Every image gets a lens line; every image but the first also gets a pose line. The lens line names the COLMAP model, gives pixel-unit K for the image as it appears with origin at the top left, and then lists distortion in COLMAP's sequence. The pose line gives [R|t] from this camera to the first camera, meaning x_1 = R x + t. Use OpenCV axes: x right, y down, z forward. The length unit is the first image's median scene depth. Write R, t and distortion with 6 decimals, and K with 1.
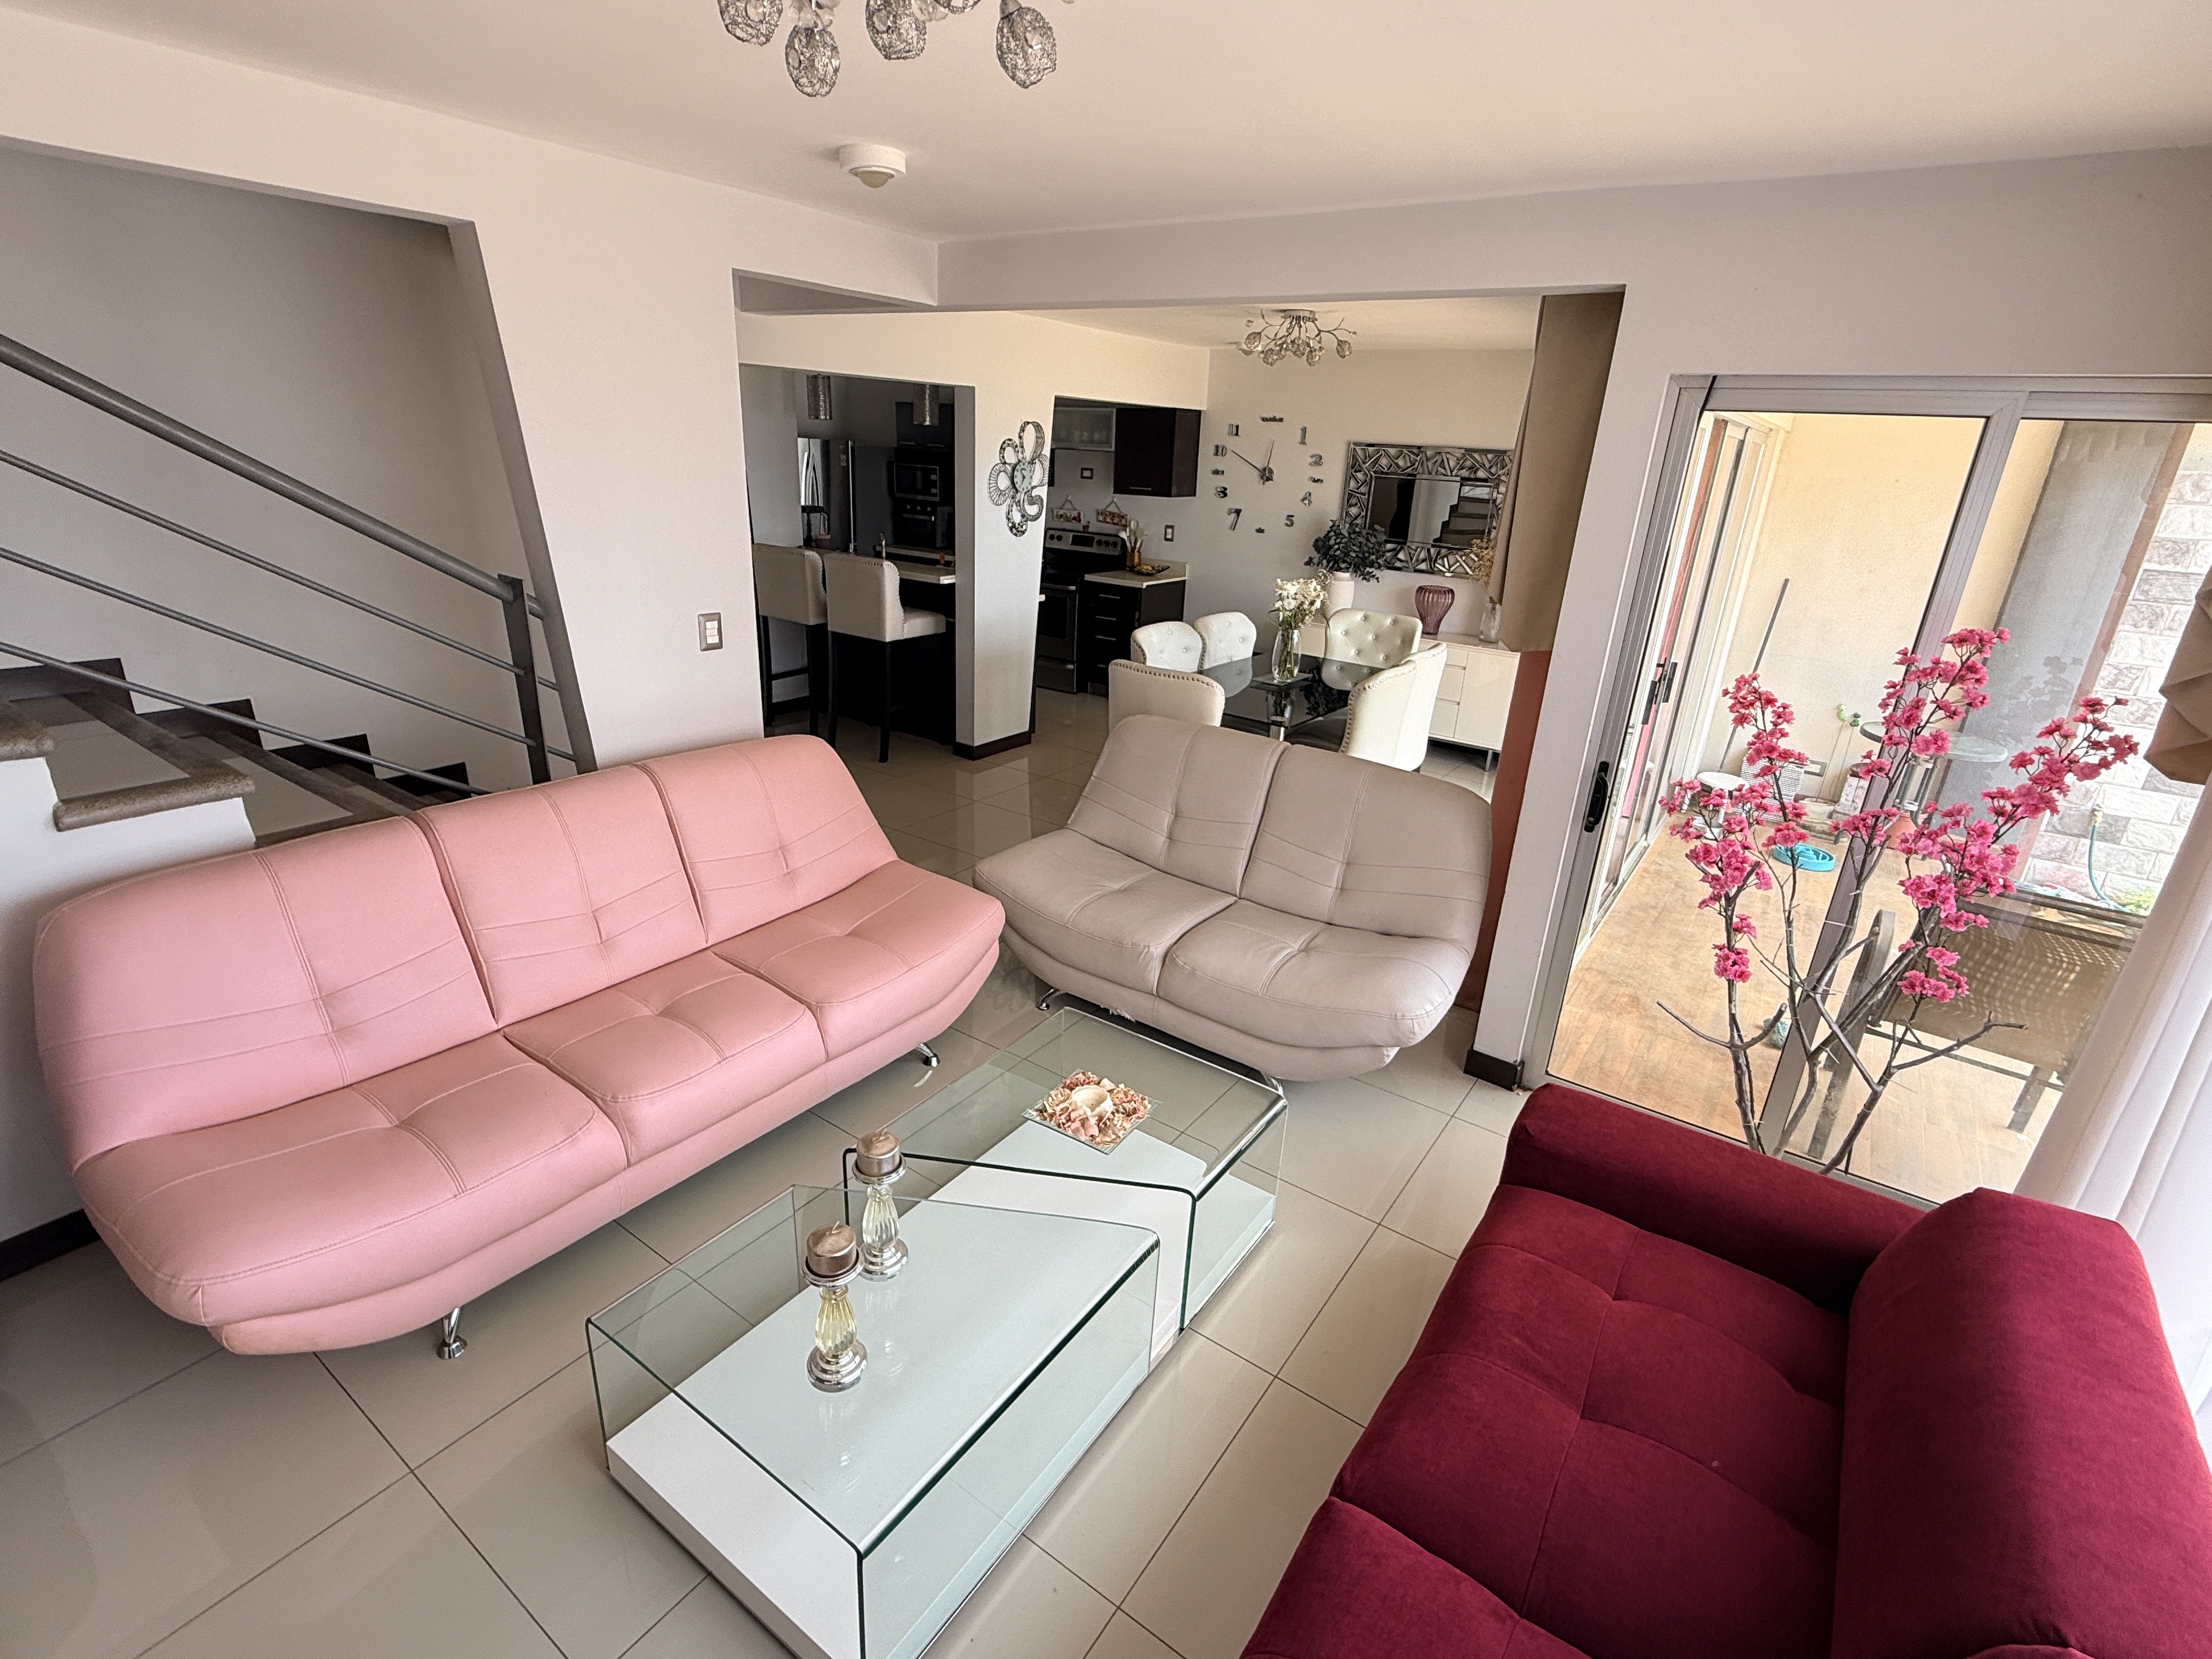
lens RADIAL K [[1042.3, 0, 1102.5], [0, 1042.3, 835.2], [0, 0, 1]] dist [-0.004086, -0.000251]
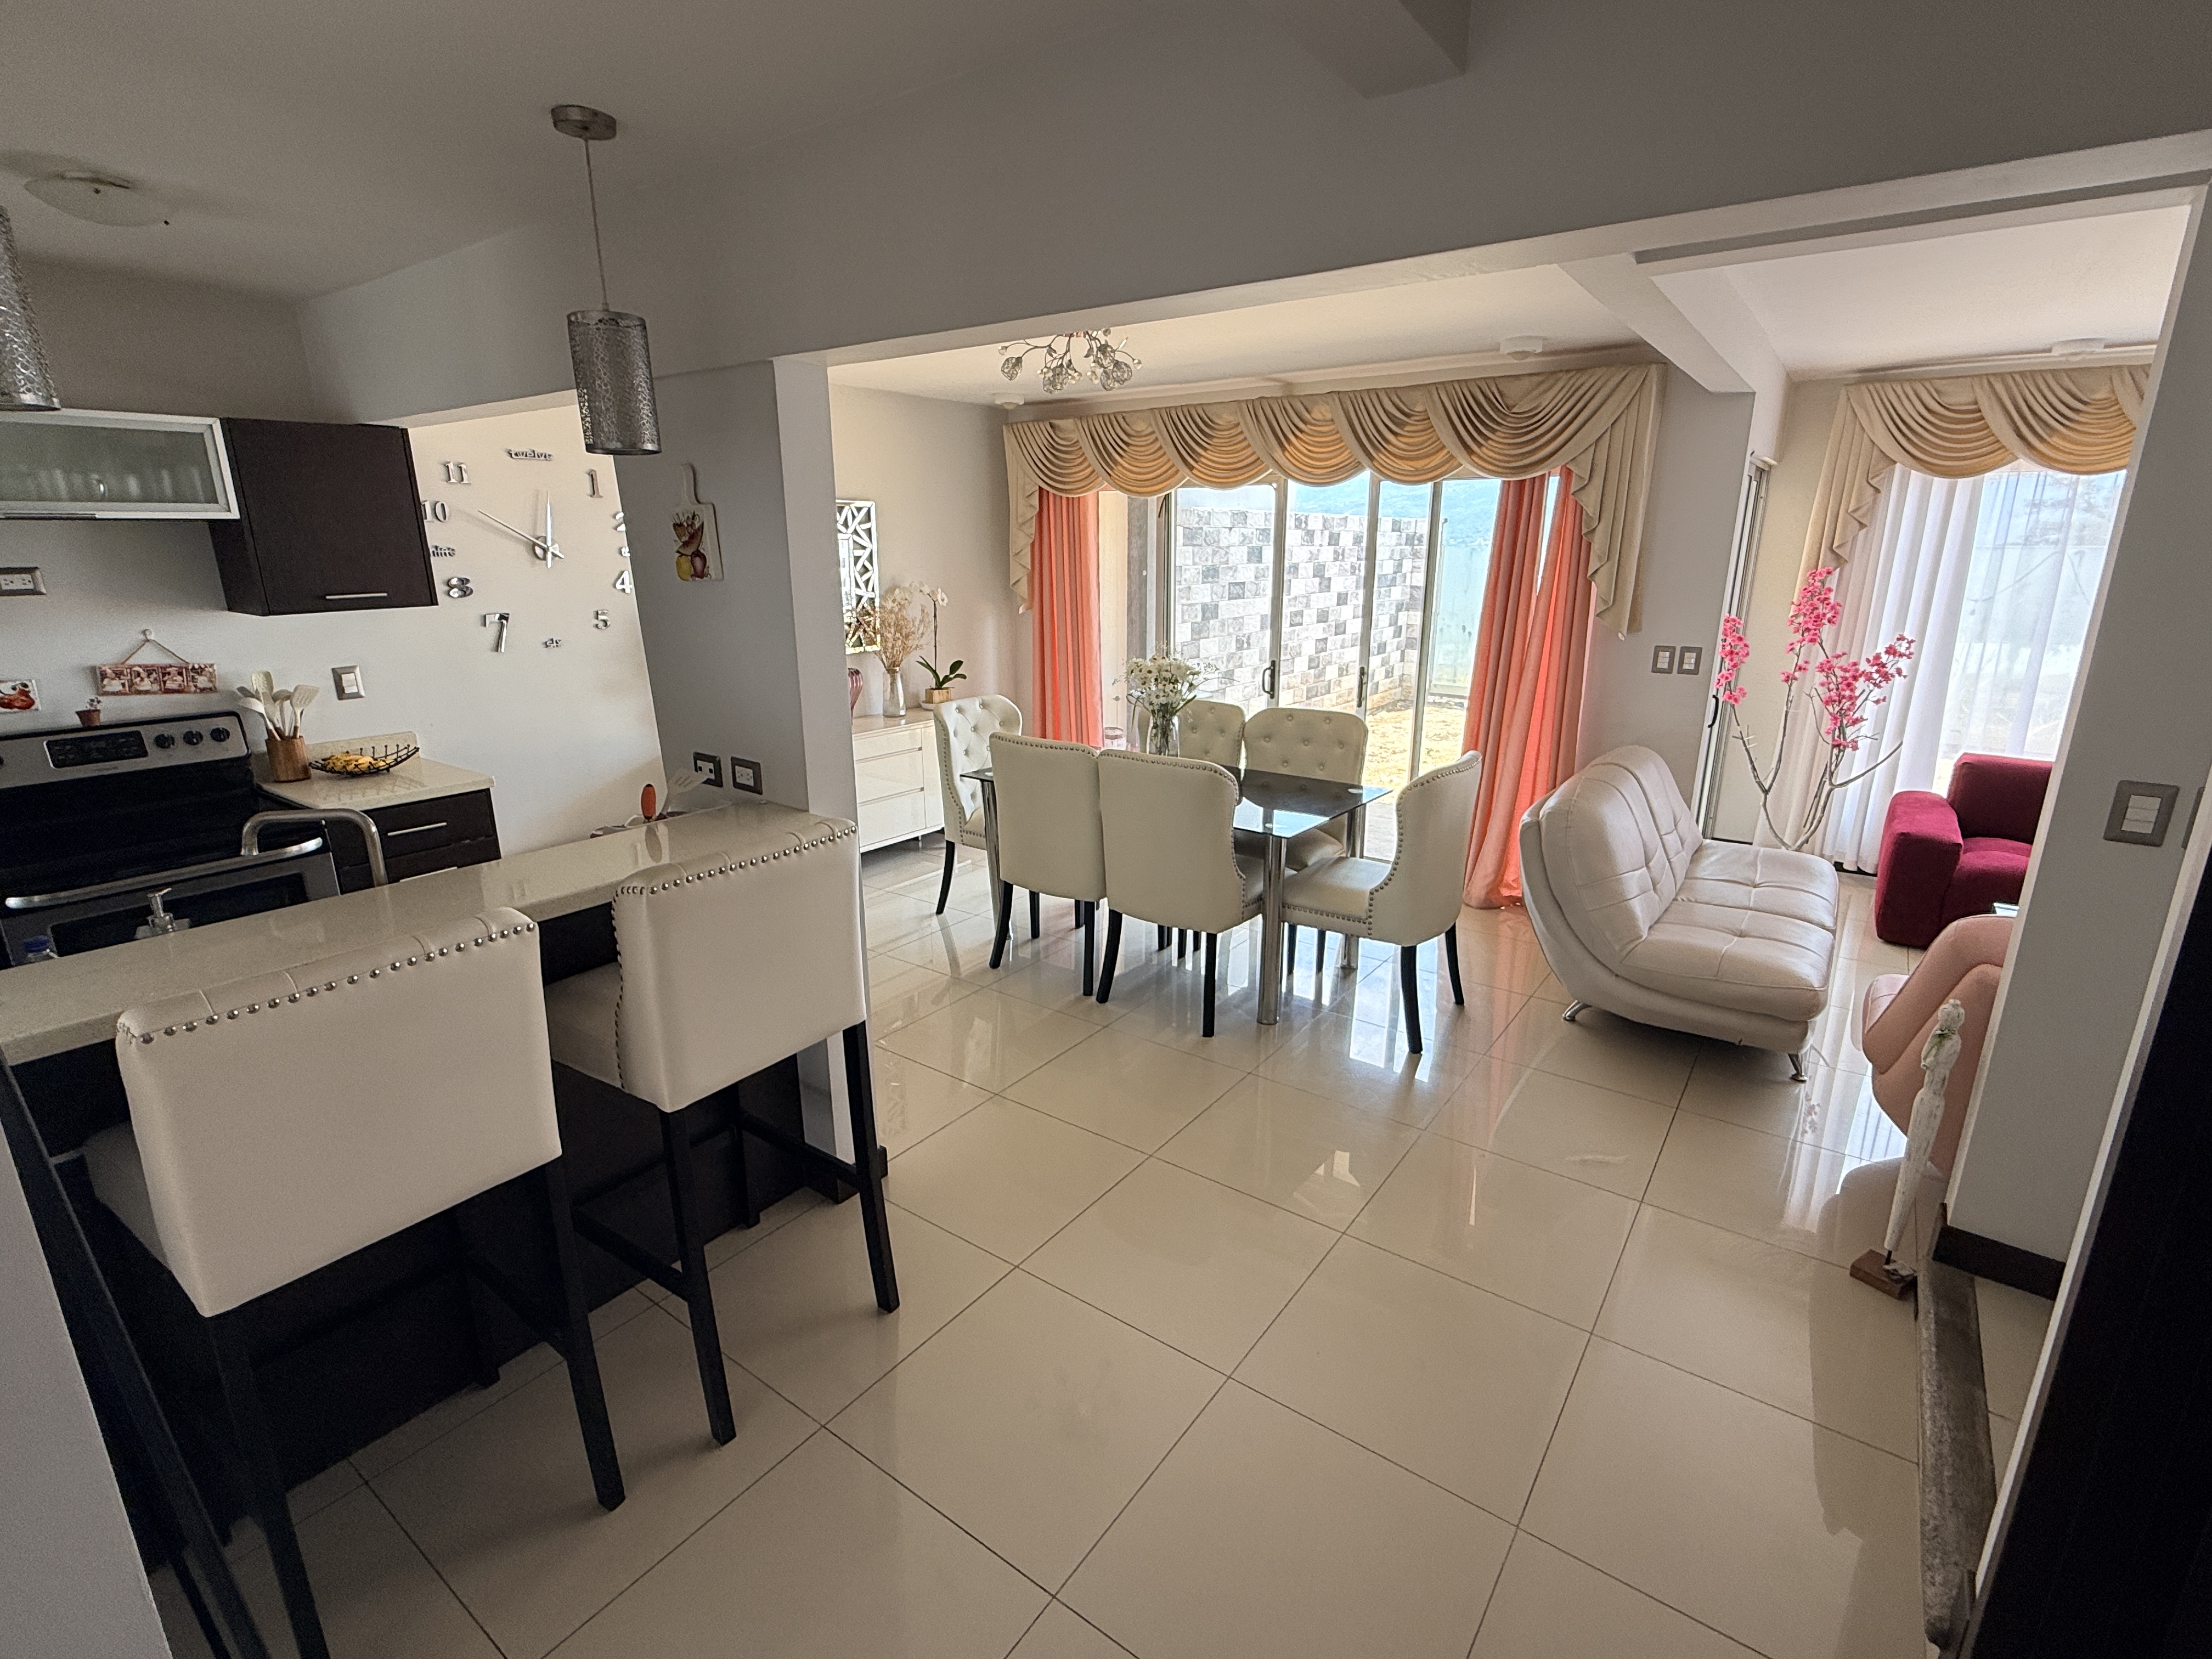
lens RADIAL K [[1042.3, 0, 1102.5], [0, 1042.3, 835.2], [0, 0, 1]] dist [-0.004086, -0.000251]
pose [[0.014737, -0.316222, 0.948571, -0.452009], [0.356783, 0.887888, 0.290449, -0.269416], [-0.934071, 0.334154, 0.125907, 0.708869]]
